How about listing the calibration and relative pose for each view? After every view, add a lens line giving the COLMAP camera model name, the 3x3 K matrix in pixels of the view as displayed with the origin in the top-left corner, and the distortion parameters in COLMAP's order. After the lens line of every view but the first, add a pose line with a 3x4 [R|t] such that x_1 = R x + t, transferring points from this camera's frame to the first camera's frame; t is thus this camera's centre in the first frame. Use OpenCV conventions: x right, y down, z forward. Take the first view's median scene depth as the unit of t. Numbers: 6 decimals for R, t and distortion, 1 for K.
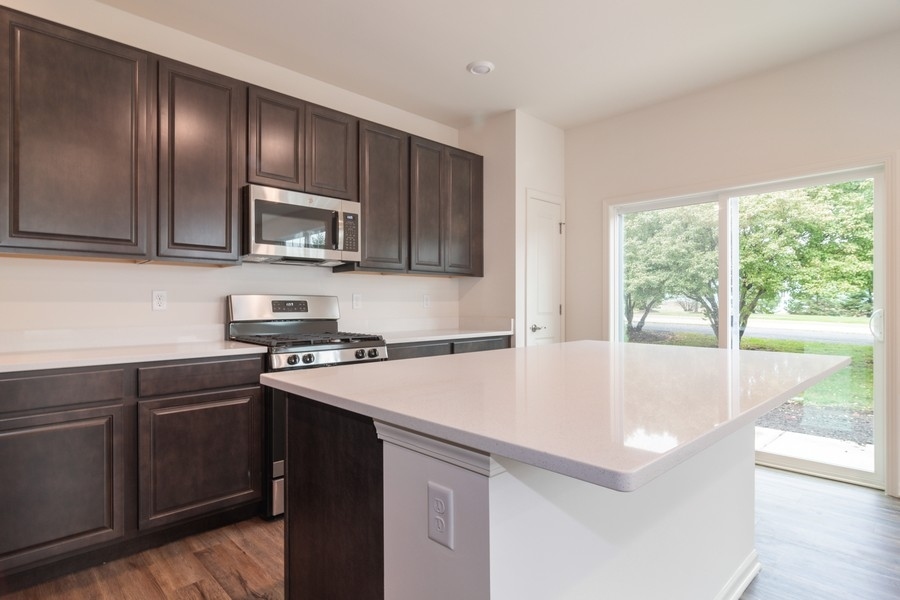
lens RADIAL K [[485.0, 0, 442.5], [0, 485.0, 300.9], [0, 0, 1]] dist [-0.002346, -0.000007]
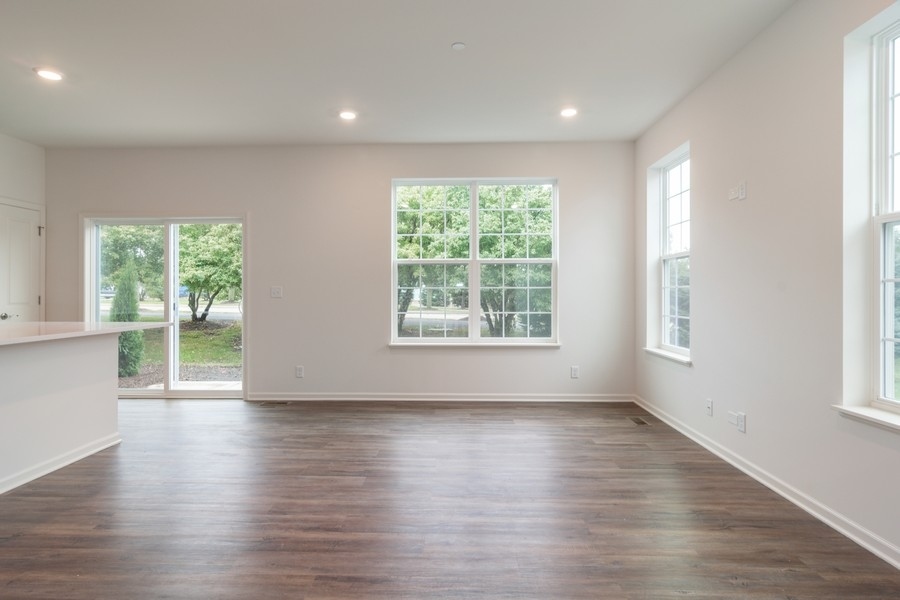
lens RADIAL K [[485.0, 0, 442.5], [0, 485.0, 300.9], [0, 0, 1]] dist [-0.002346, -0.000007]
pose [[0.714030, -0.008778, 0.700060, 0.045647], [-0.003431, 0.999866, 0.016037, -0.001197], [-0.700107, -0.013853, 0.713904, -0.204346]]
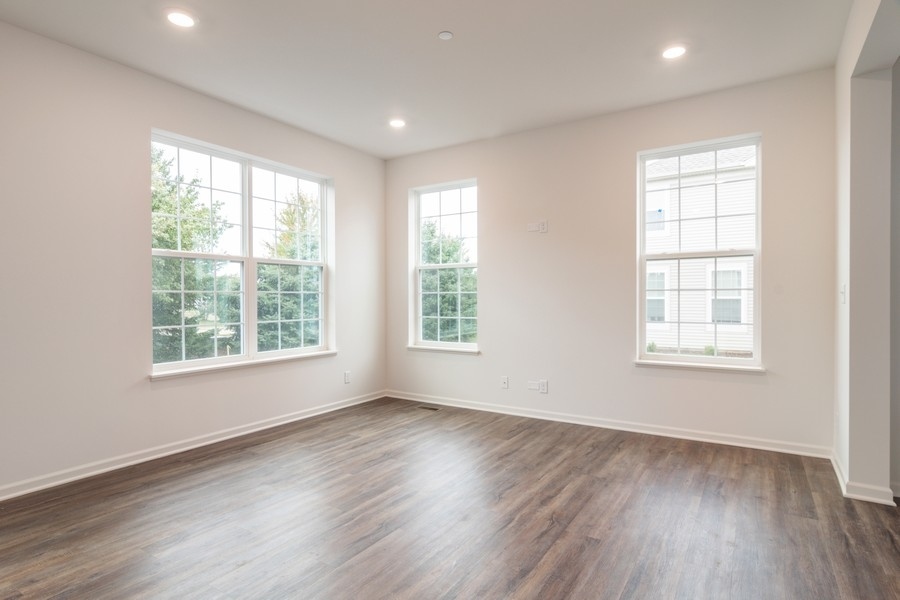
lens RADIAL K [[485.0, 0, 442.5], [0, 485.0, 300.9], [0, 0, 1]] dist [-0.002346, -0.000007]
pose [[-0.235270, -0.002470, 0.971927, -0.030182], [0.000927, 0.999996, 0.002766, 0.000184], [-0.971929, 0.001551, -0.235267, 0.142143]]
